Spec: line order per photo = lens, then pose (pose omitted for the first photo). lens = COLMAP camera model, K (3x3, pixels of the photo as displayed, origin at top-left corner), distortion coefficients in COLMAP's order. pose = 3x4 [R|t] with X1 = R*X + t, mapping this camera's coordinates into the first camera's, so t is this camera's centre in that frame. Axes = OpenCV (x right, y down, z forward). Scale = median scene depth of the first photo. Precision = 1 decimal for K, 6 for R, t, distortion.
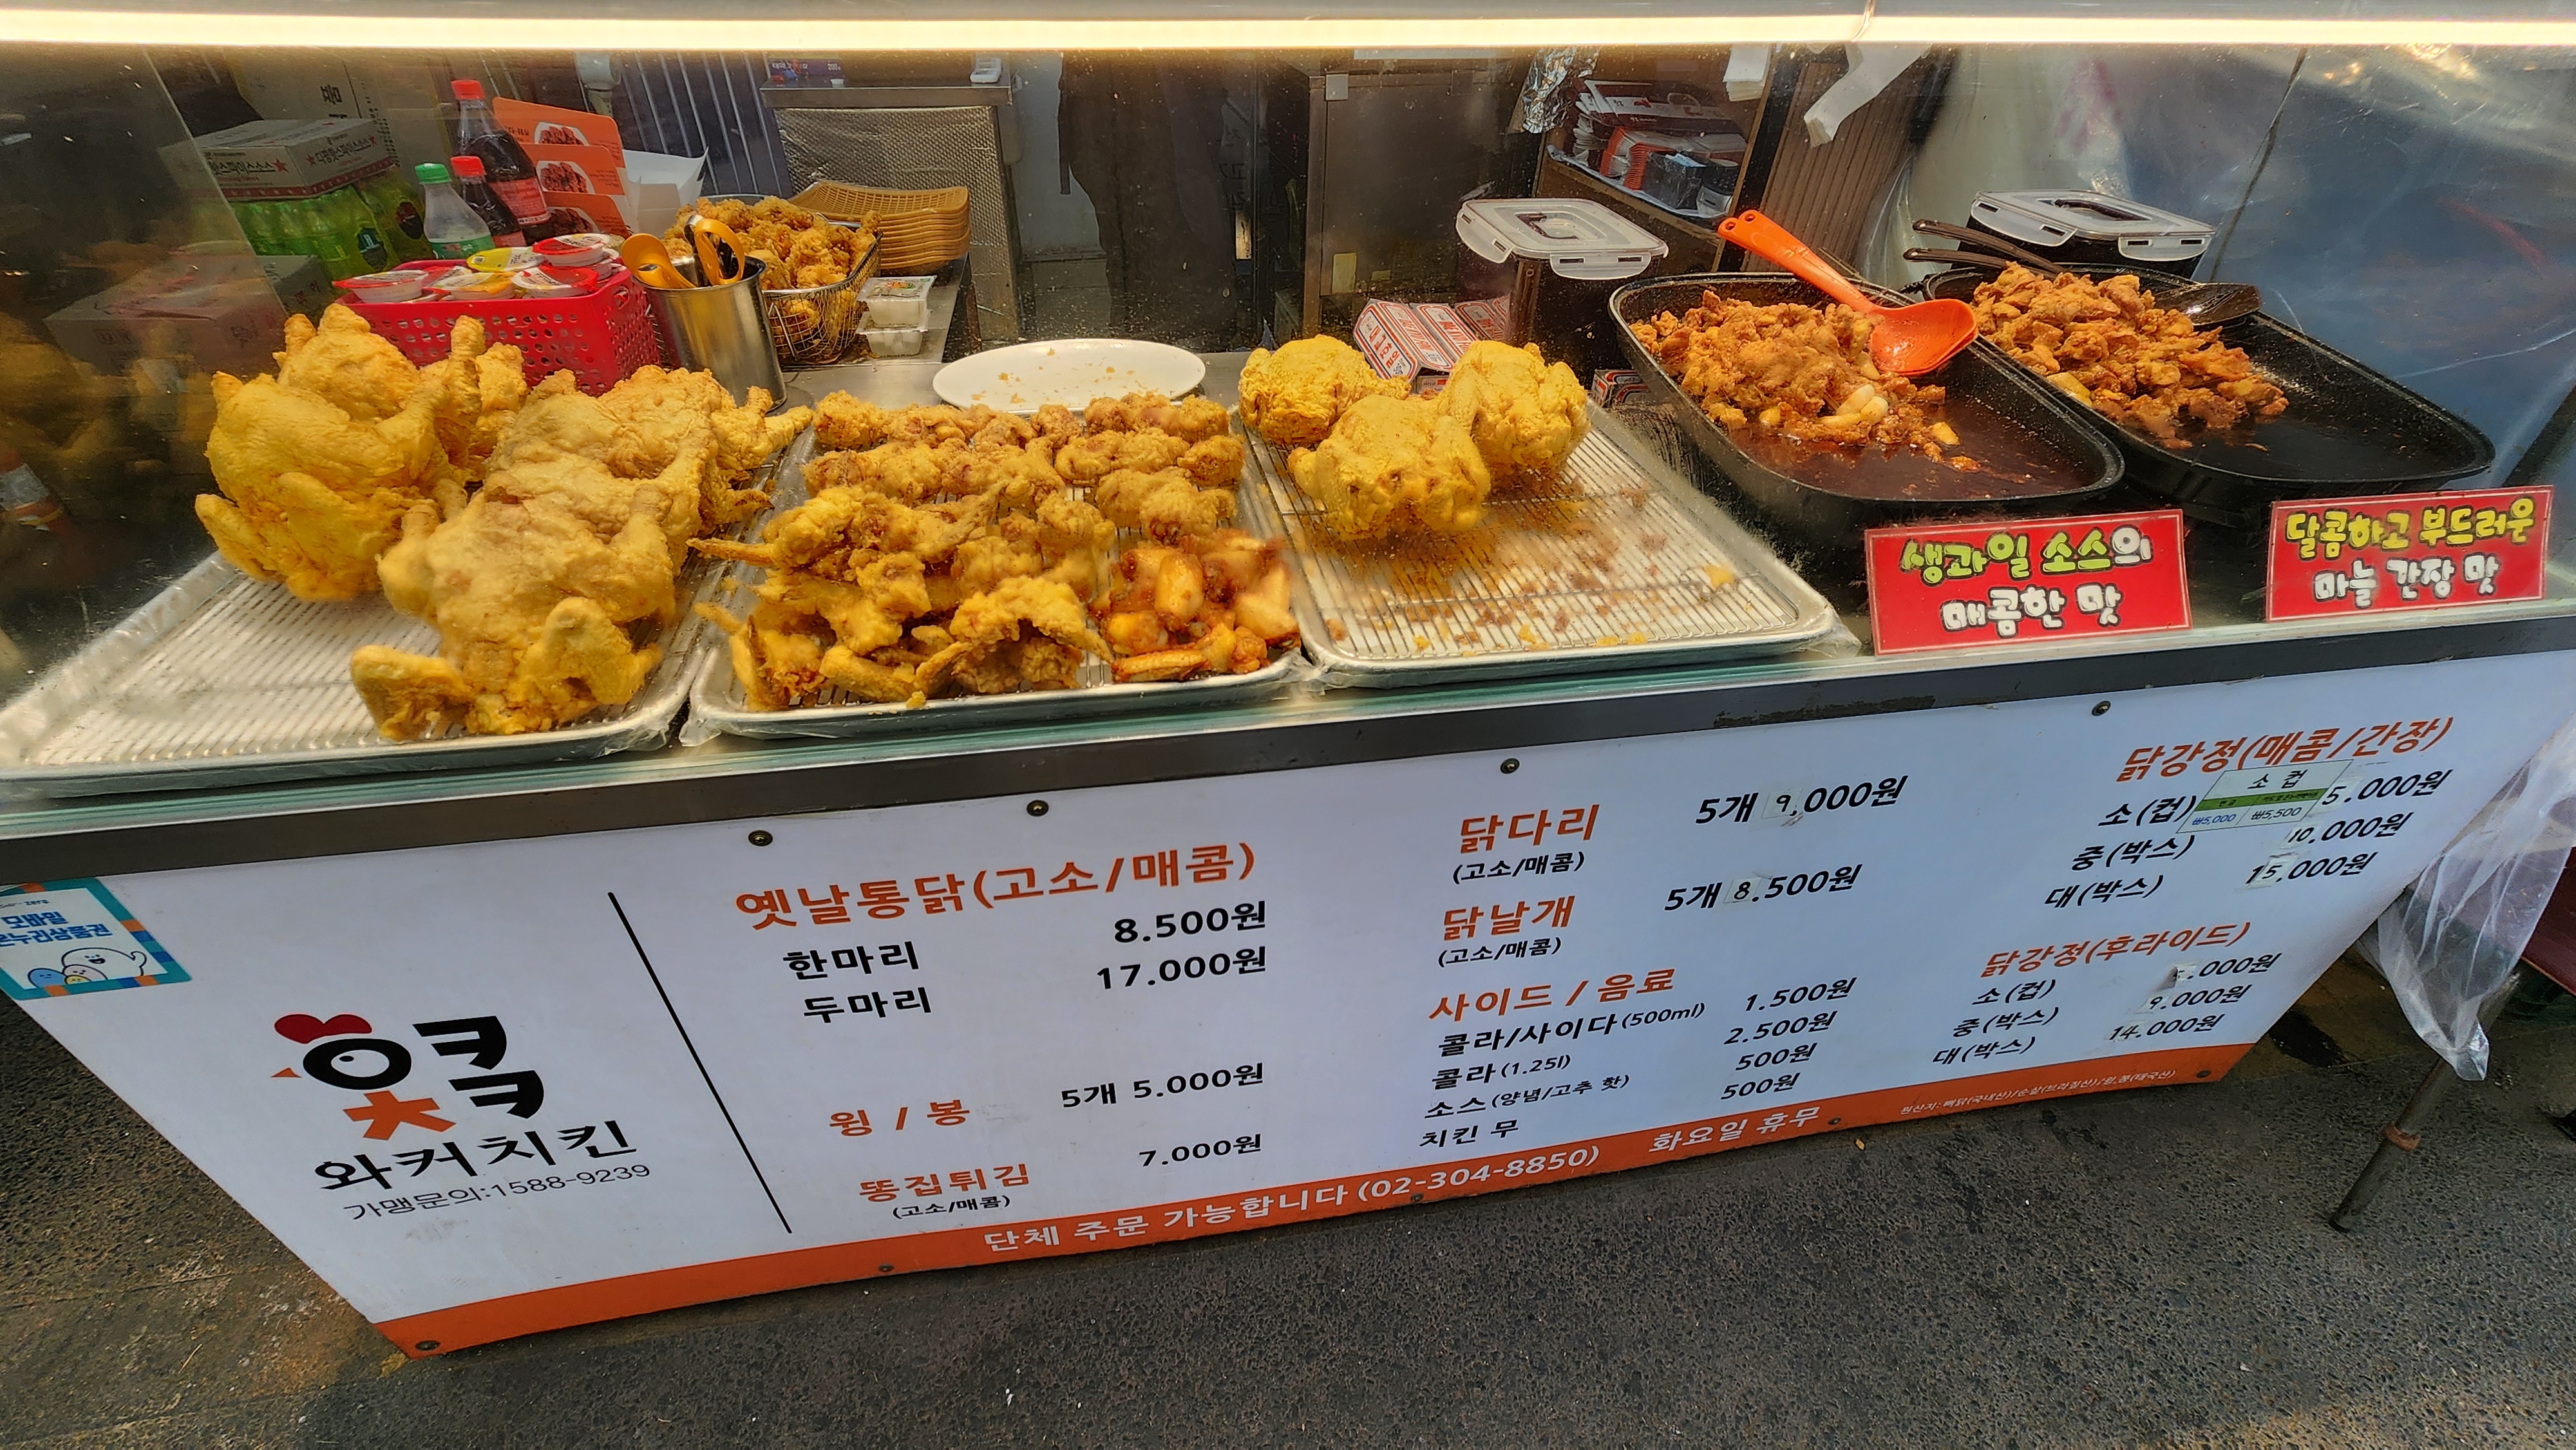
lens RADIAL K [[1042.6, 0, 1290.0], [0, 1042.6, 708.3], [0, 0, 1]] dist [-0.001900, 0.001024]
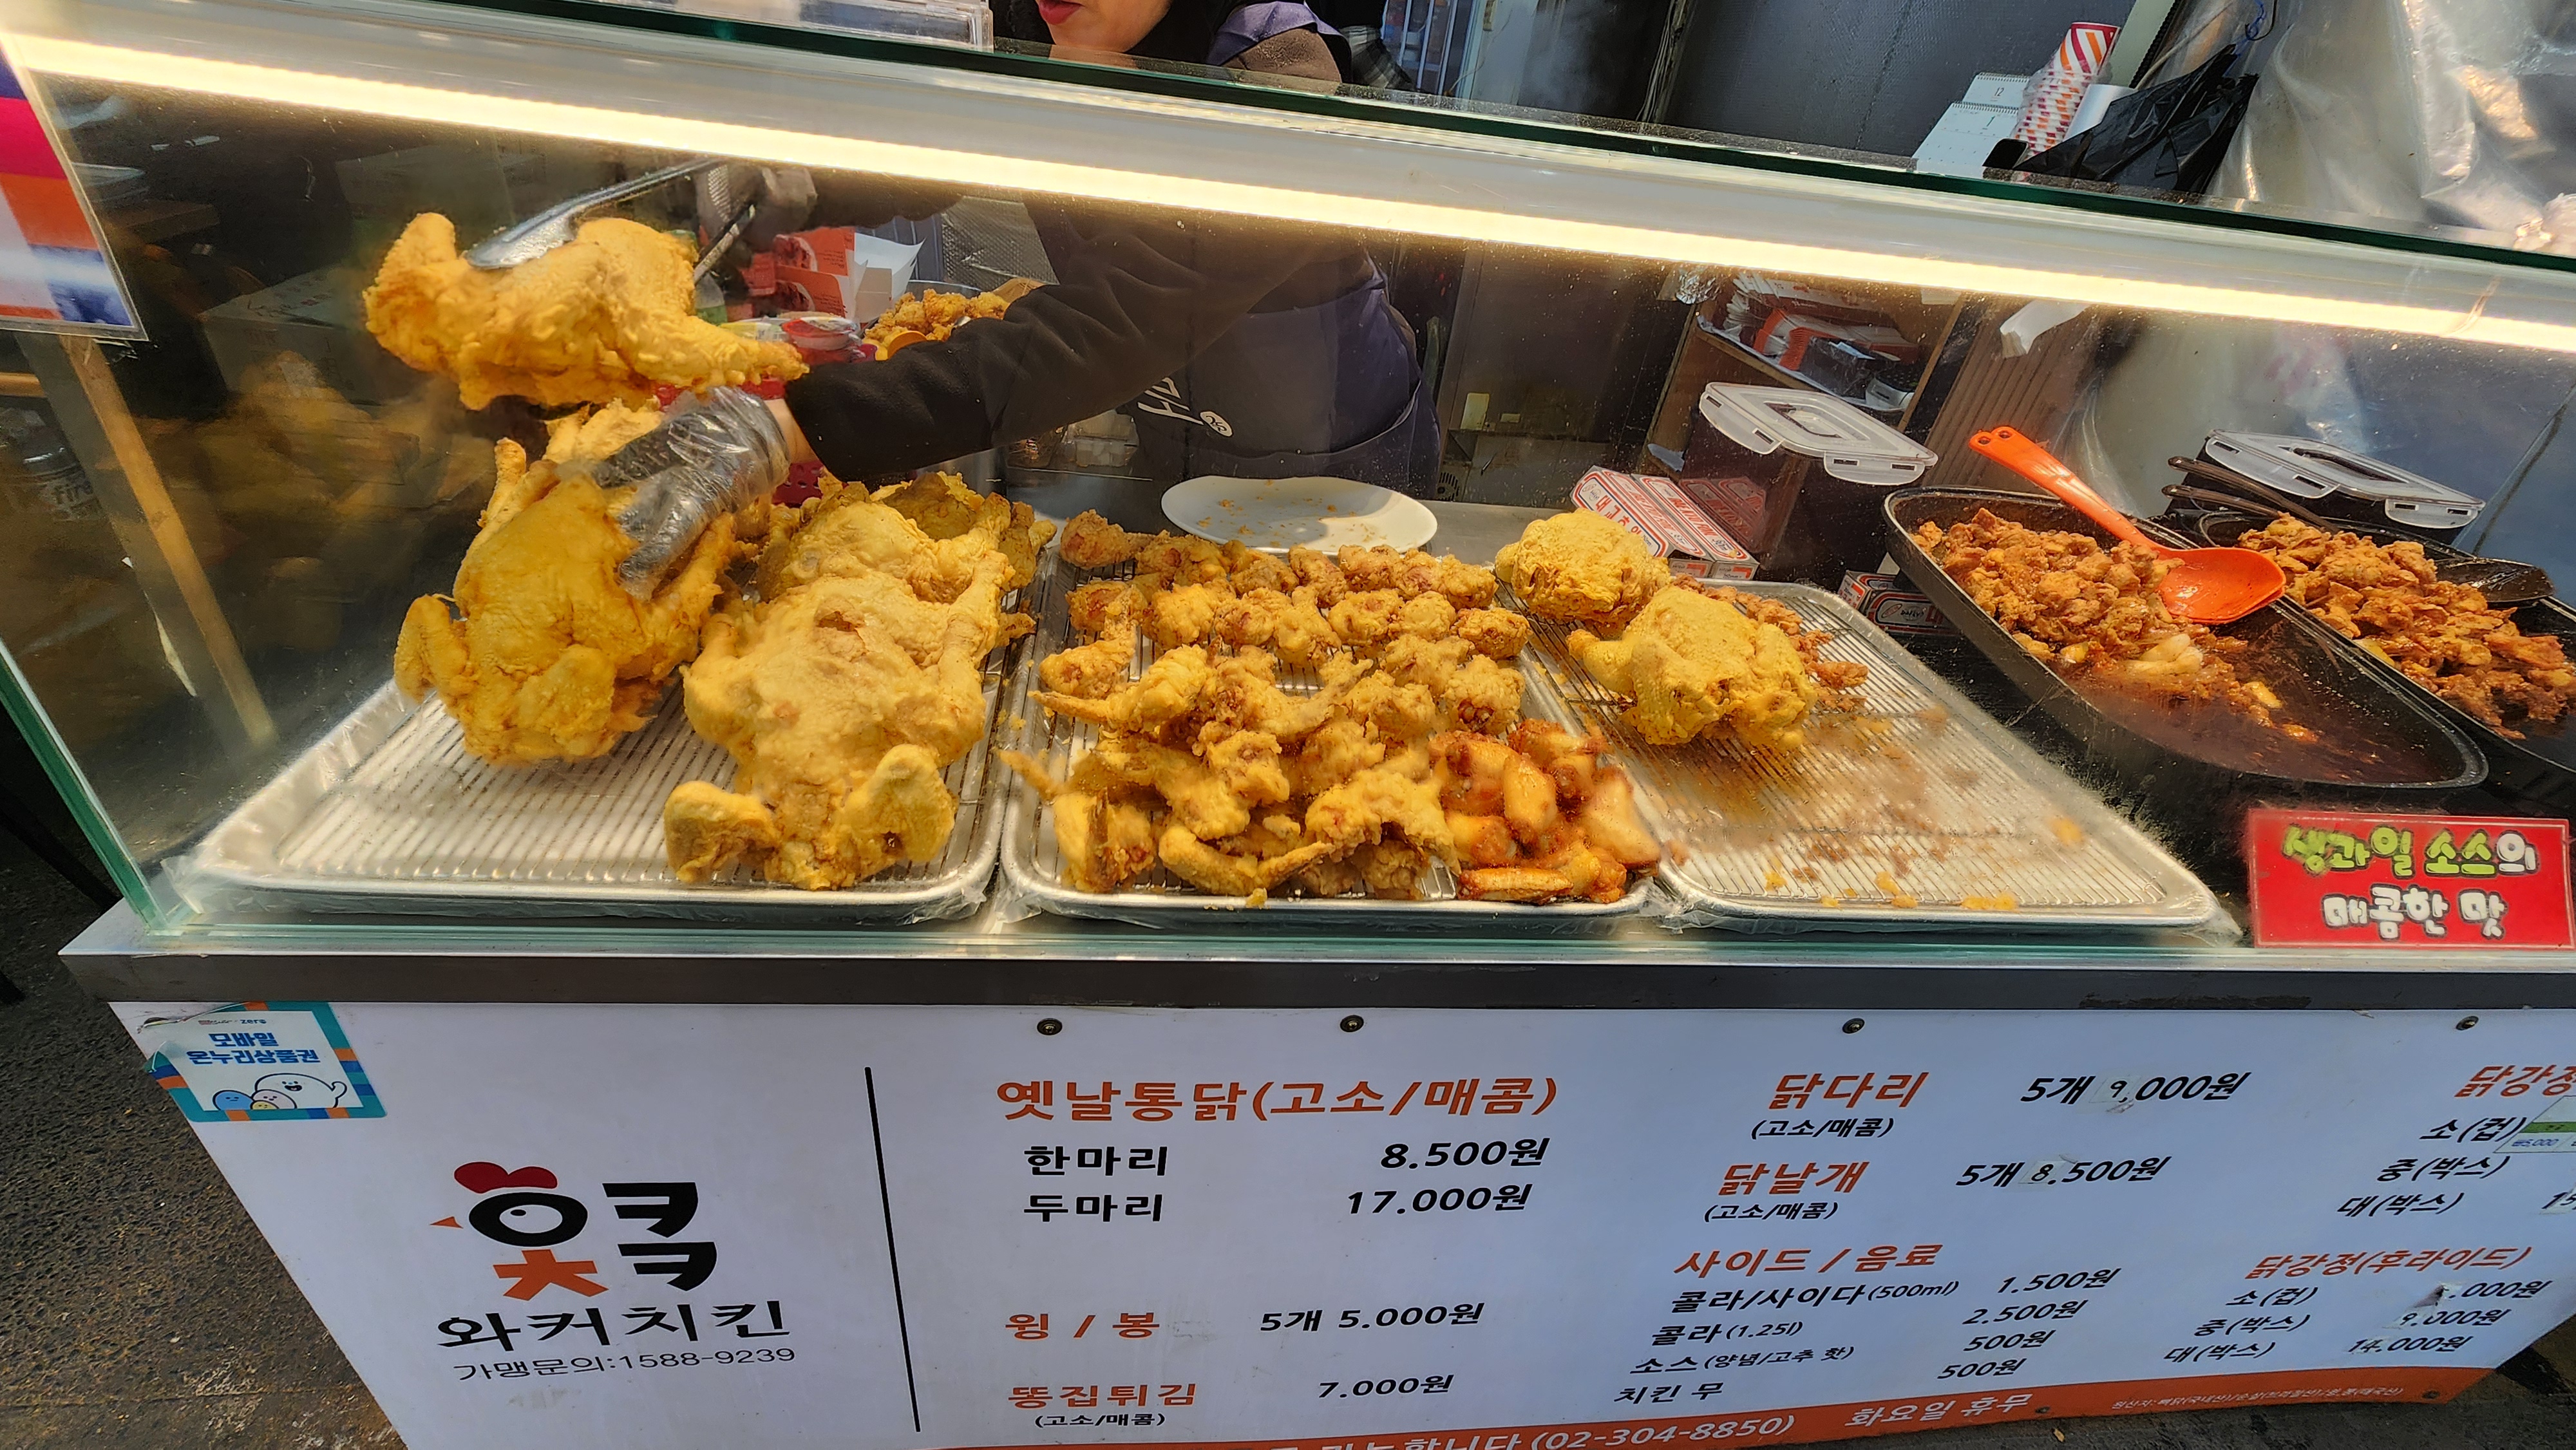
lens RADIAL K [[1042.6, 0, 1290.0], [0, 1042.6, 708.3], [0, 0, 1]] dist [-0.001900, 0.001024]
pose [[0.993394, 0.114742, -0.001518, -0.280610], [-0.114426, 0.989485, -0.088467, -0.074865], [-0.008649, 0.088057, 0.996078, 0.073836]]
